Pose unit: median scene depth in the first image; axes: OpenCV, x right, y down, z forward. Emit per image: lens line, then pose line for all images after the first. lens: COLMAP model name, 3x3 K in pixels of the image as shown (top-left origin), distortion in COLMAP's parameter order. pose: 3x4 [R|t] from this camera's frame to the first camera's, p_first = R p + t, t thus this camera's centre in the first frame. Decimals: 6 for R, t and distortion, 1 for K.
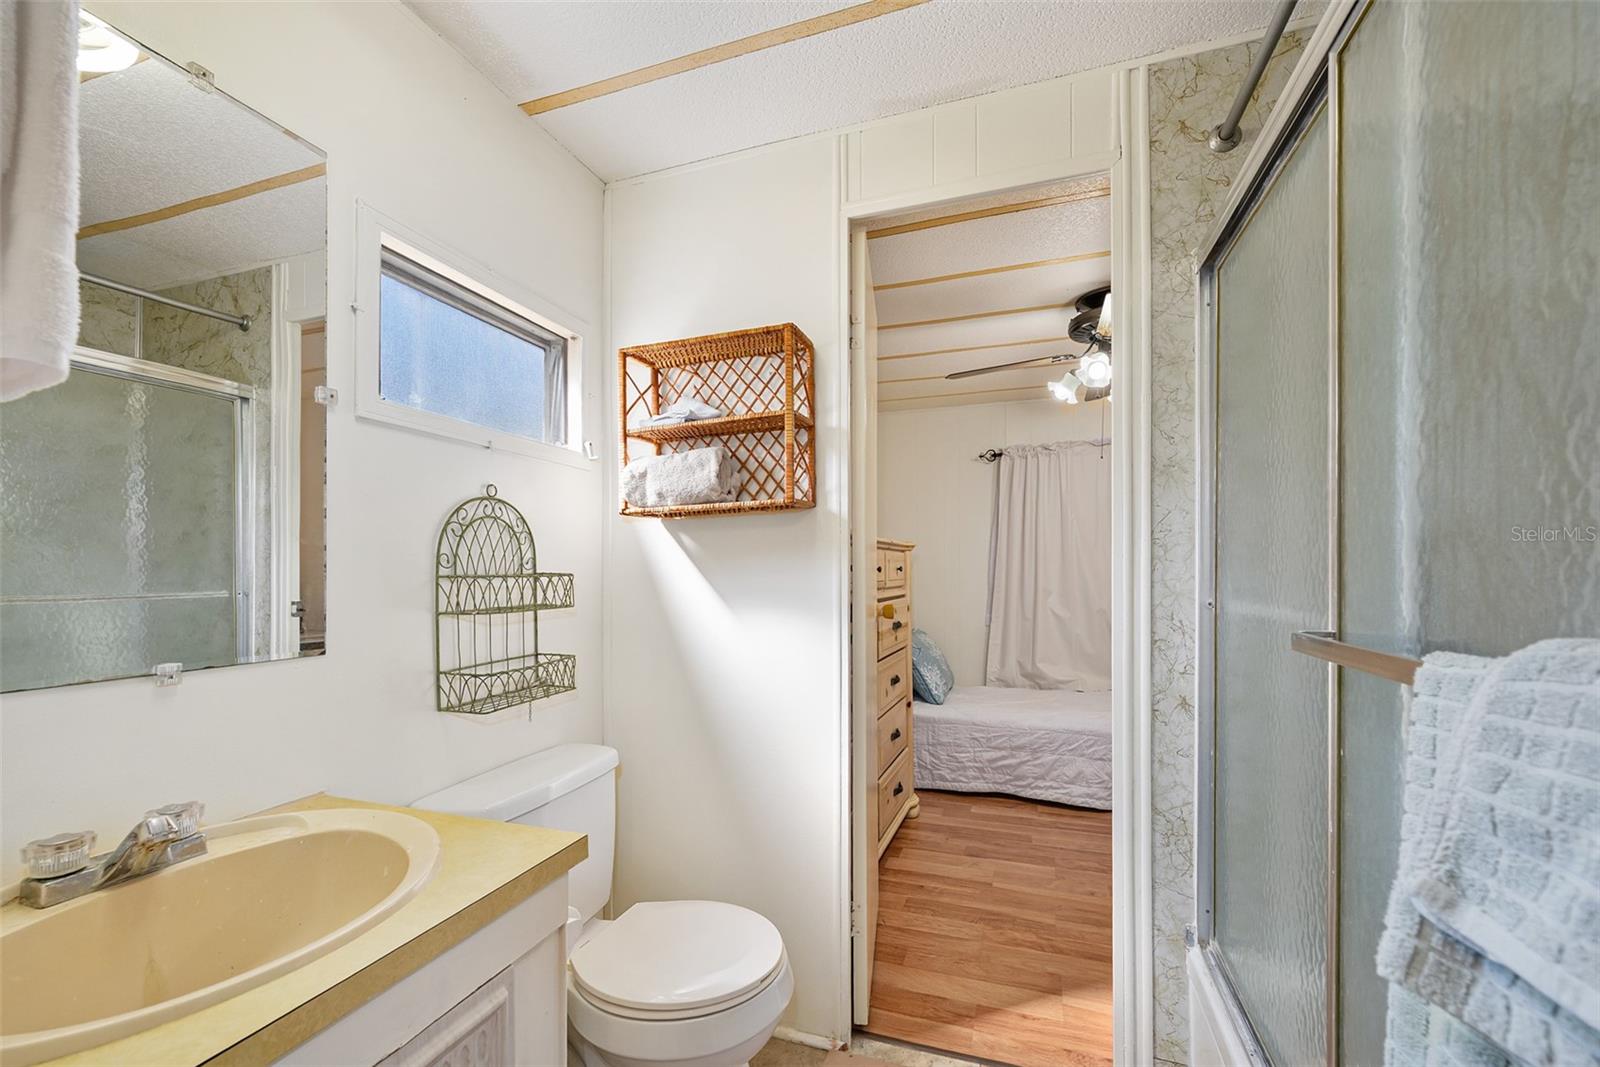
lens RADIAL K [[653.3, 0, 804.4], [0, 653.3, 575.7], [0, 0, 1]] dist [-0.000889, -0.000086]
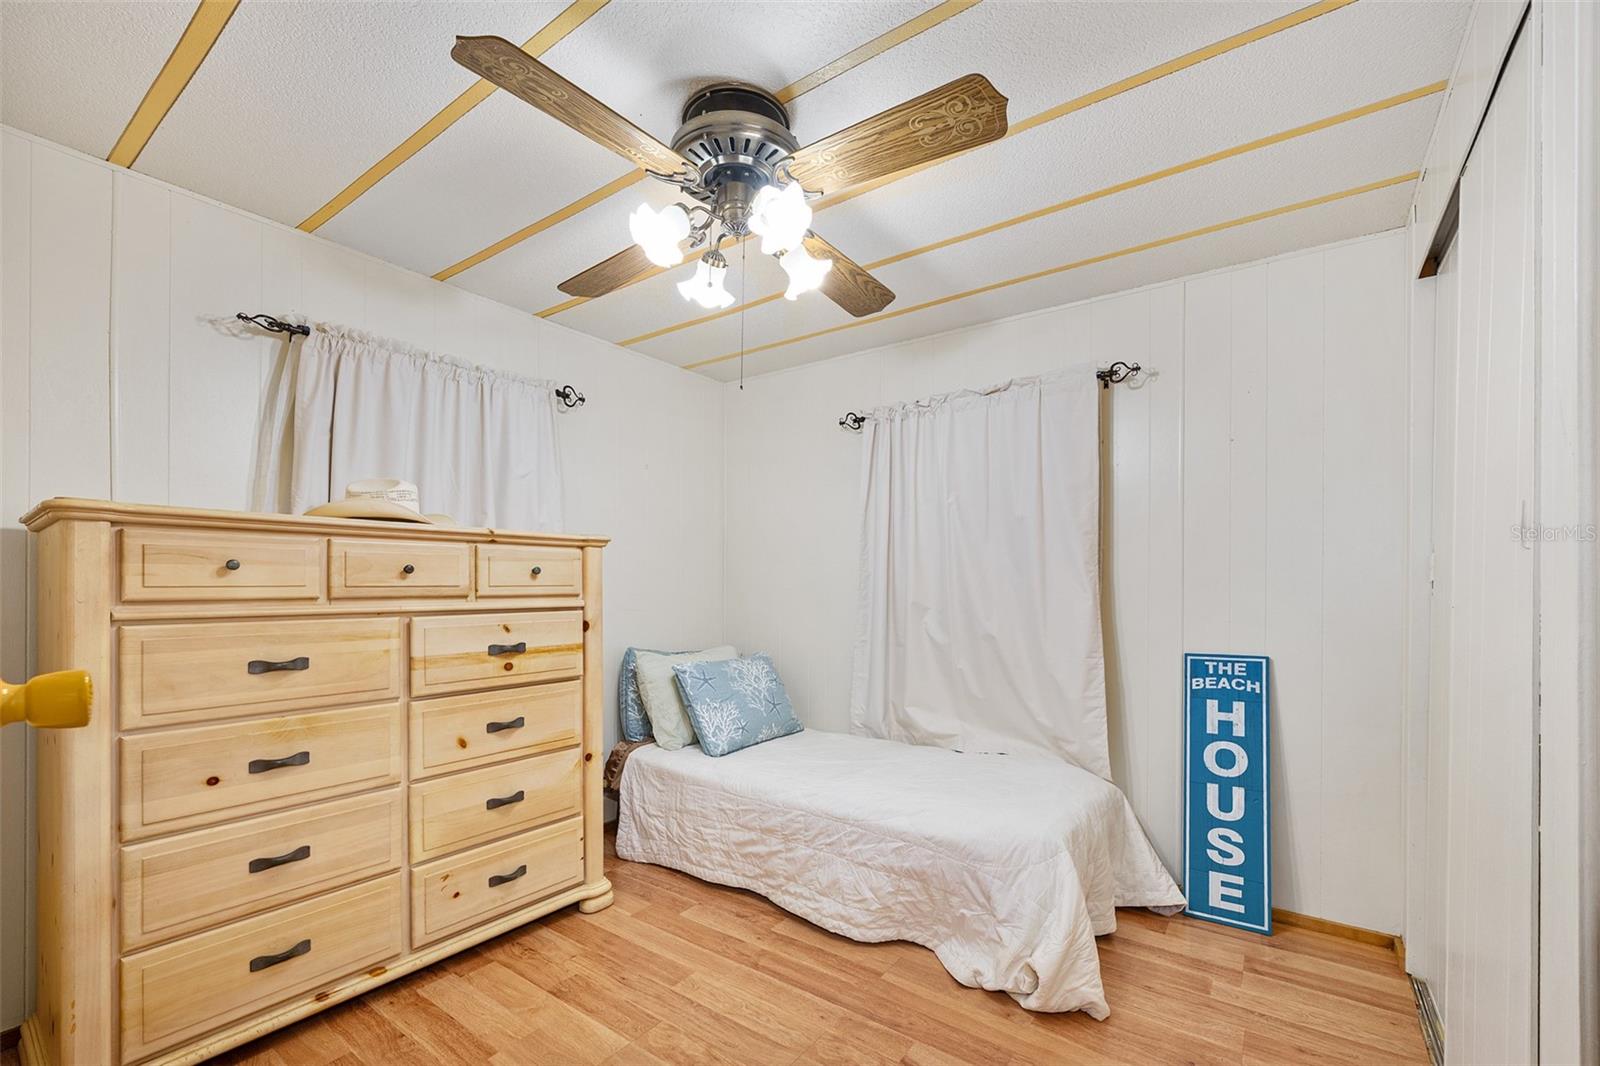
lens RADIAL K [[673.7, 0, 770.3], [0, 673.7, 582.8], [0, 0, 1]] dist [0.000472, 0.000059]
pose [[0.954599, 0.008942, -0.297759, 0.547777], [-0.010310, 0.999942, -0.003023, 0.002033], [0.297714, 0.005955, 0.954636, 0.319241]]
